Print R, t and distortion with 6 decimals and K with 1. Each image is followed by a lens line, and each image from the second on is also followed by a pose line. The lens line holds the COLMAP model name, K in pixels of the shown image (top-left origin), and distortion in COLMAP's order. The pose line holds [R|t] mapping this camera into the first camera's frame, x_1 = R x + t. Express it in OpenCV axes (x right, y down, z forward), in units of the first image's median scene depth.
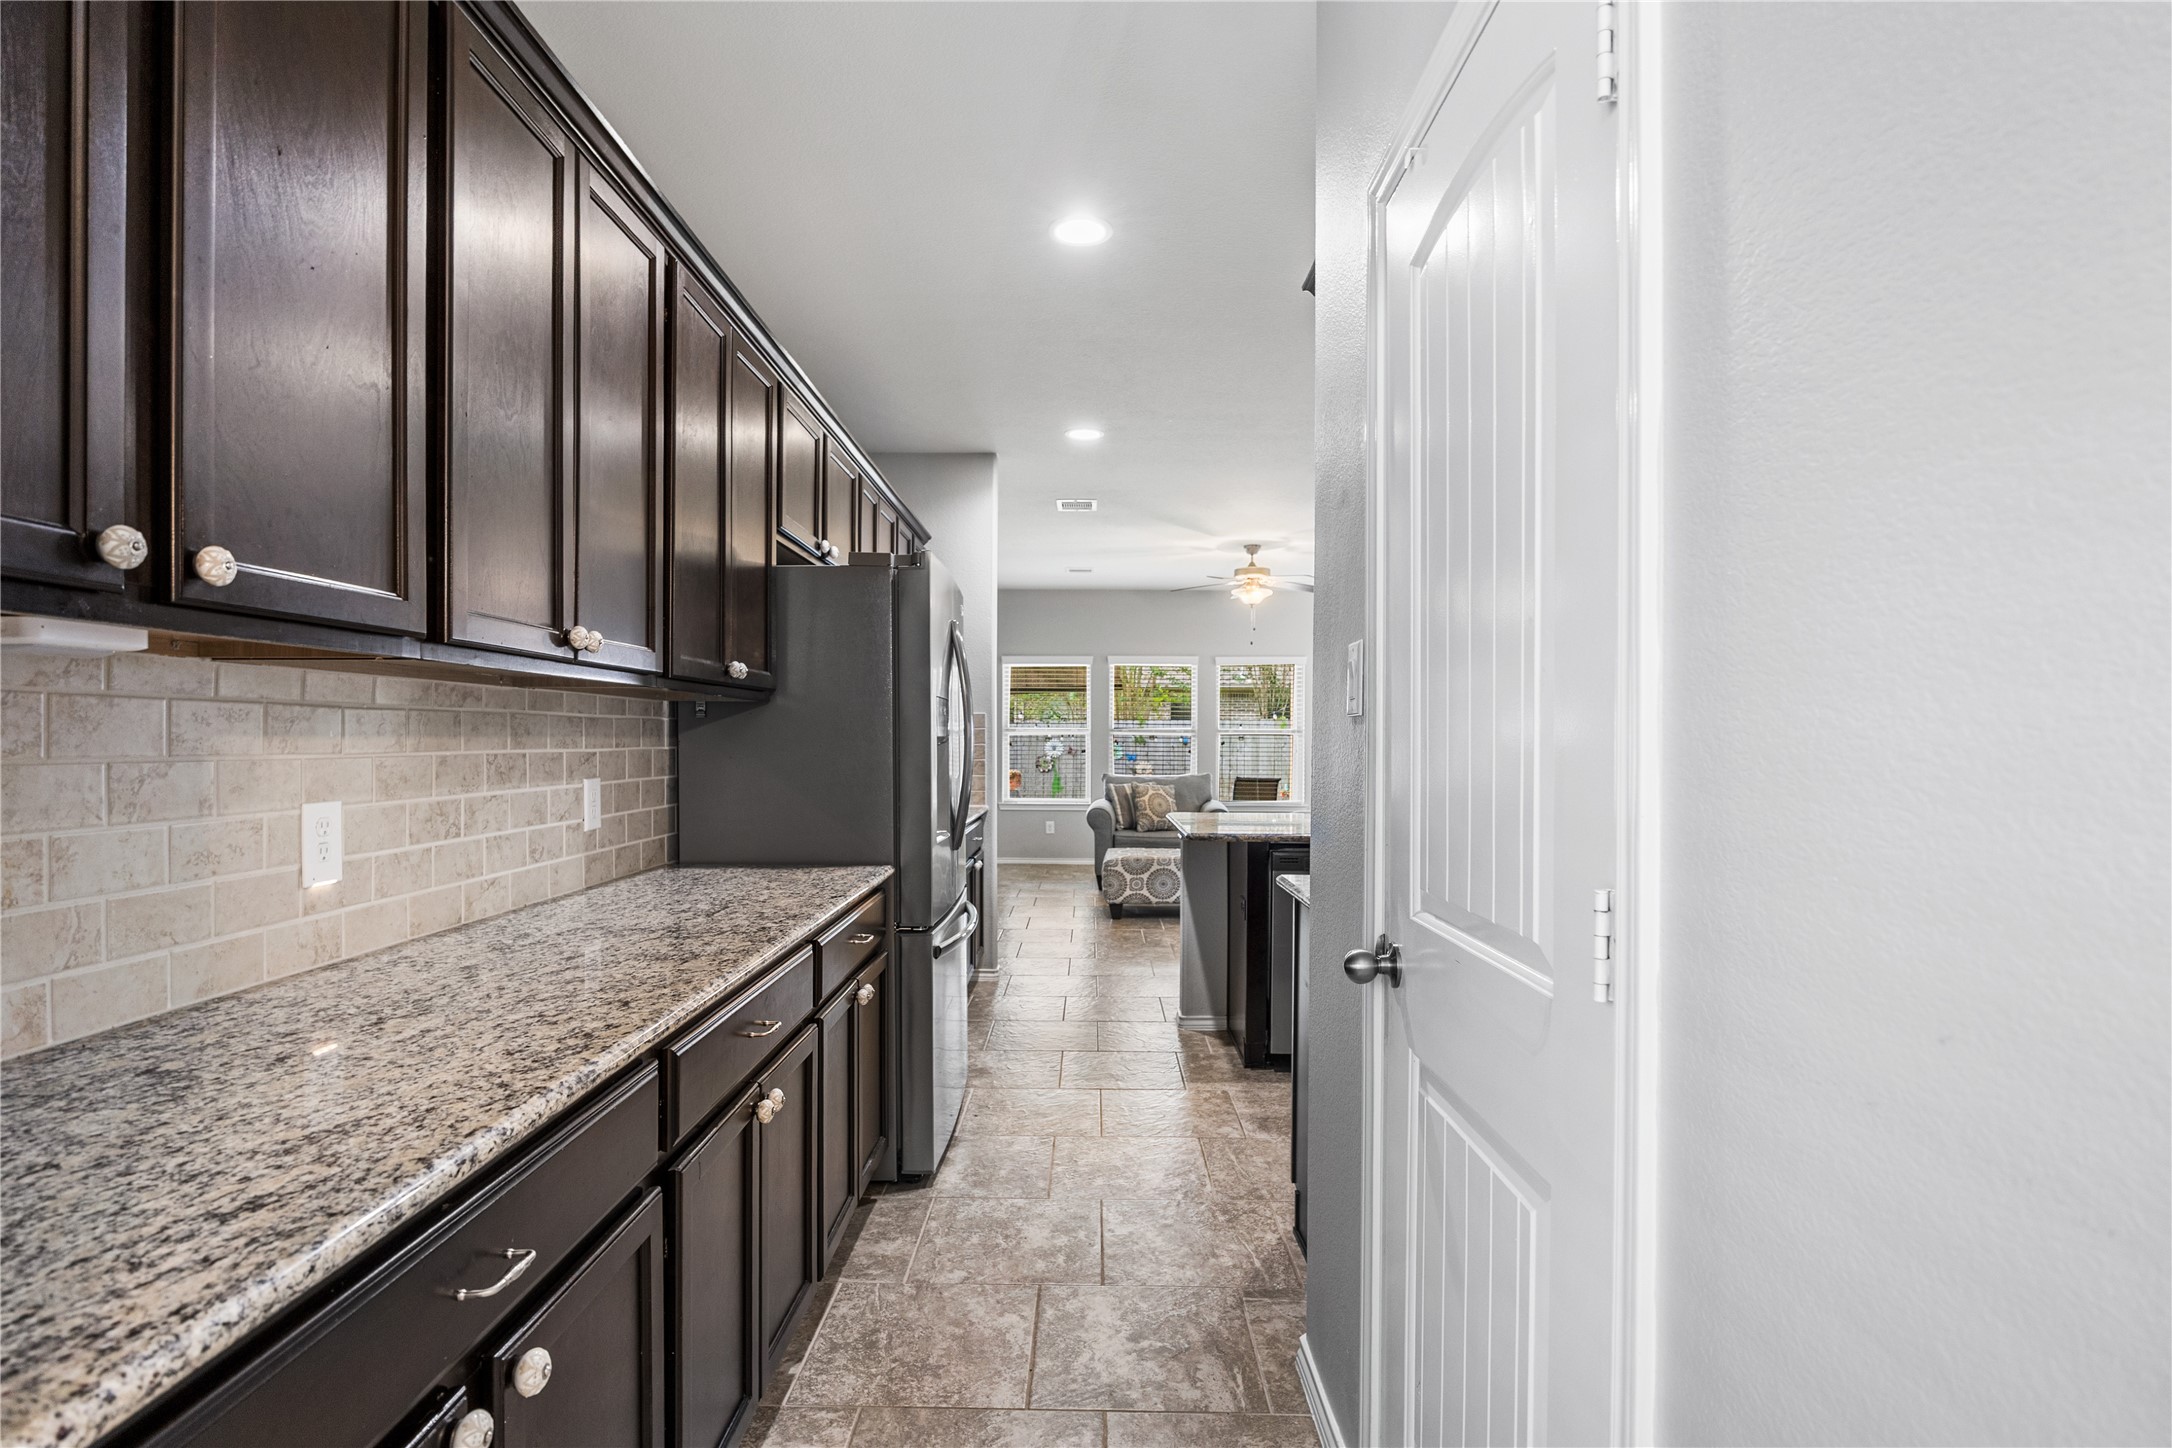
lens RADIAL K [[1106.3, 0, 1086.0], [0, 1106.3, 724.0], [0, 0, 1]] dist [-0.000364, 0.000021]
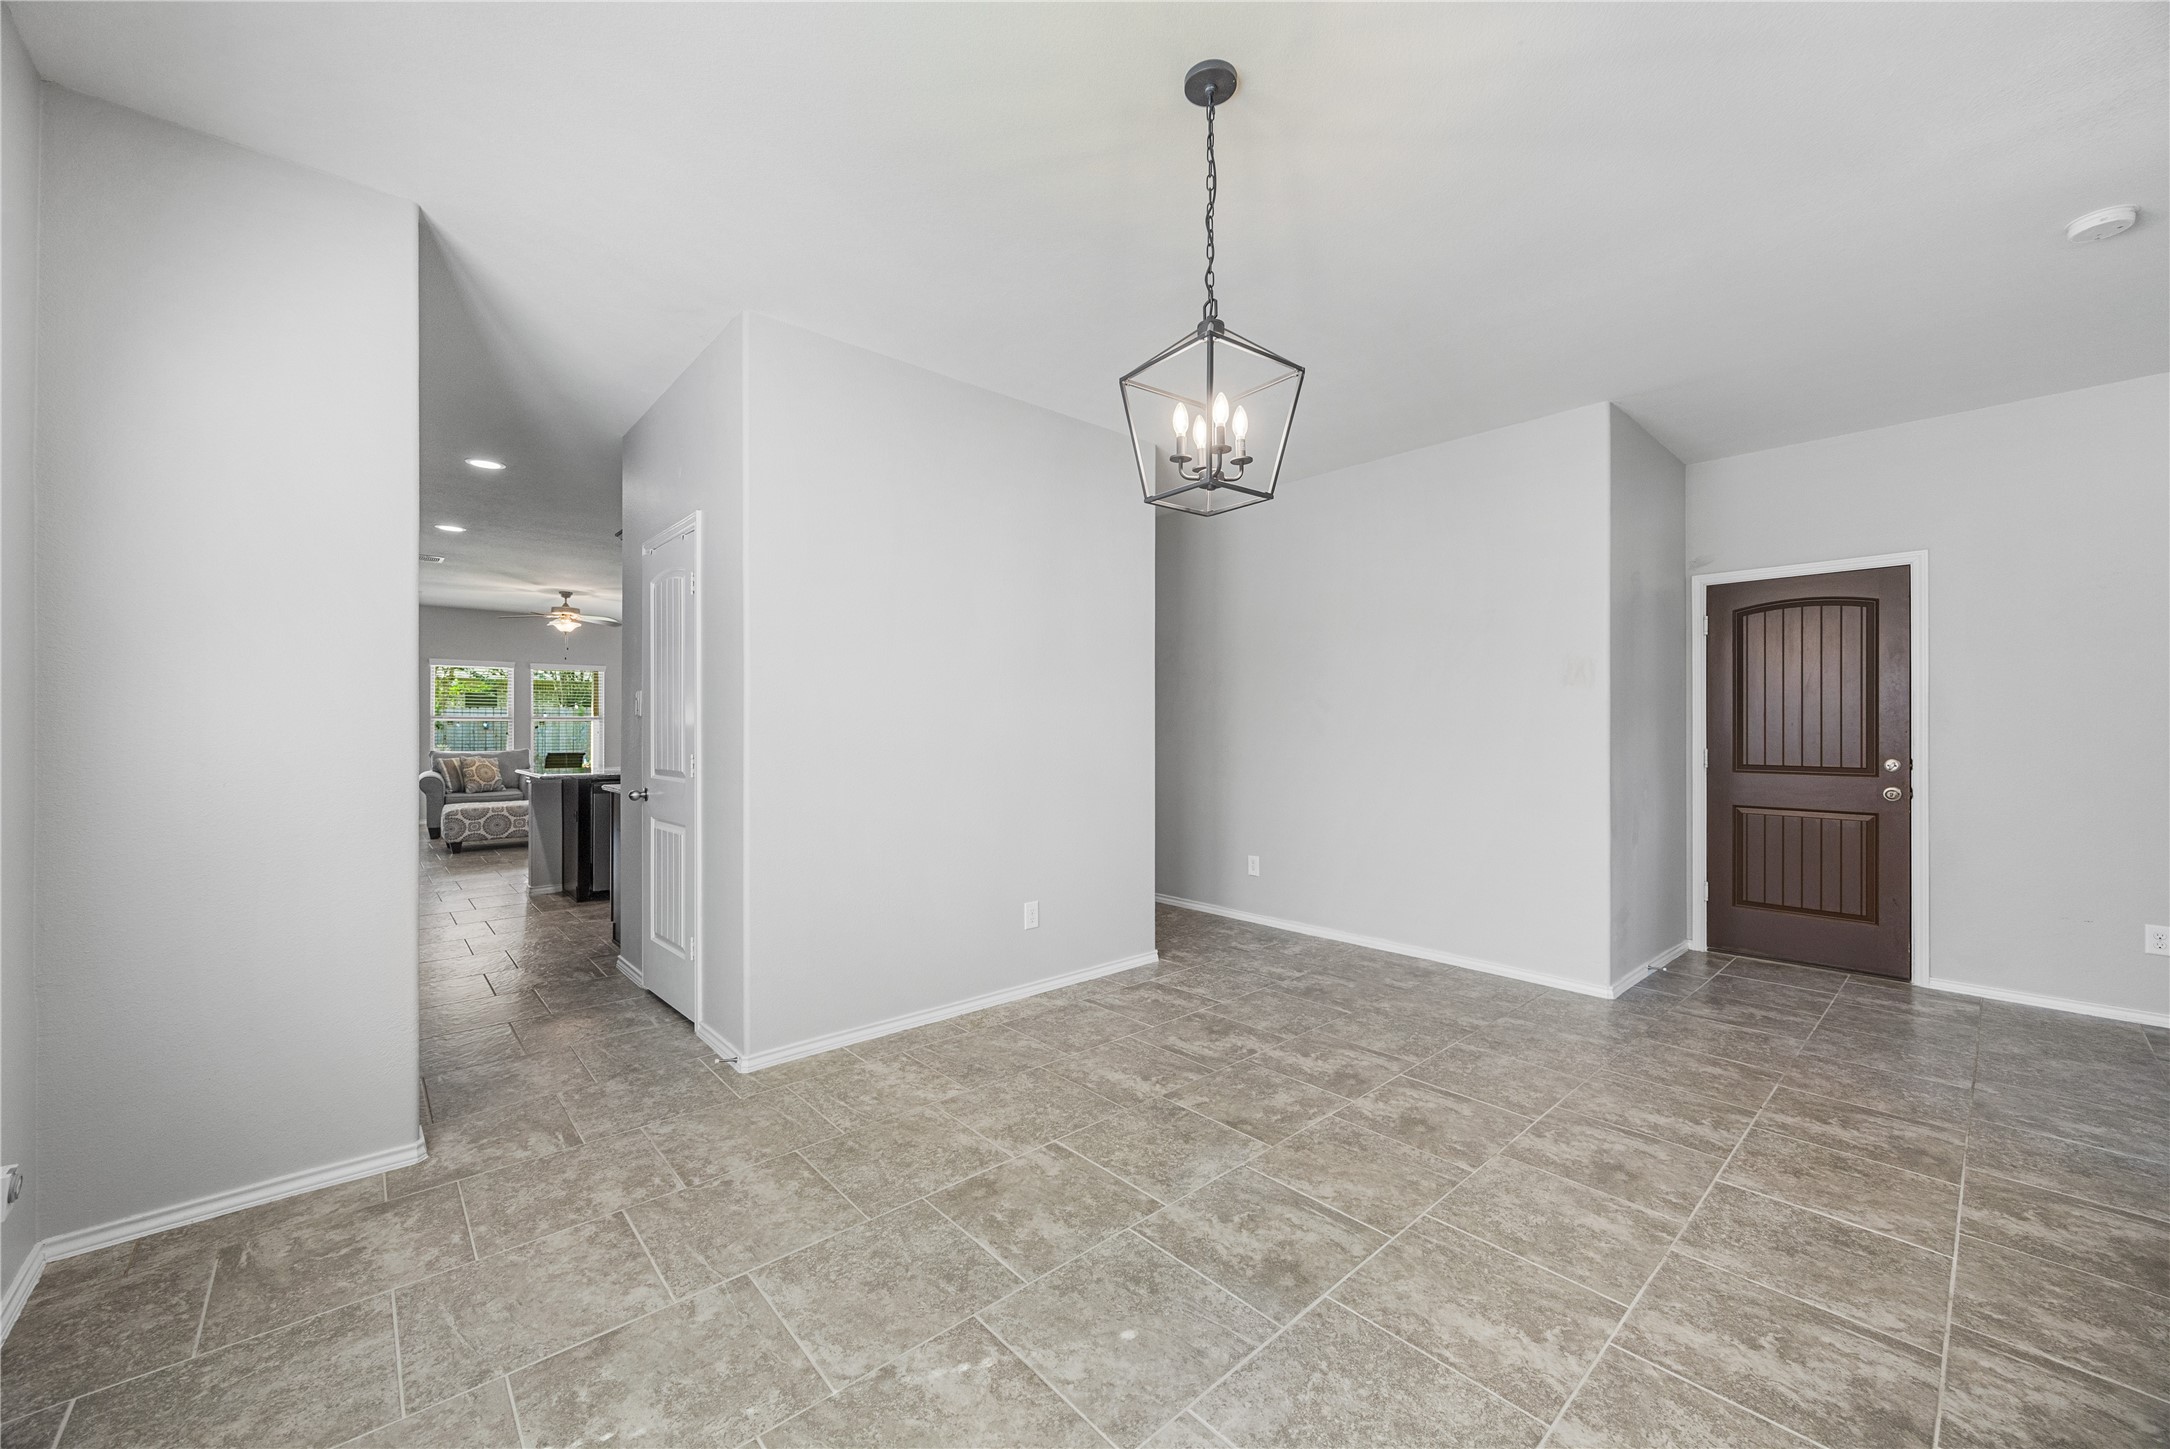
lens RADIAL K [[837.8, 0, 1126.8], [0, 837.8, 724.3], [0, 0, 1]] dist [-0.000660, -0.000036]
pose [[0.726661, -0.010688, 0.686914, -0.074016], [-0.001559, 0.999851, 0.017206, -0.006352], [-0.686995, -0.013573, 0.726535, -0.320157]]
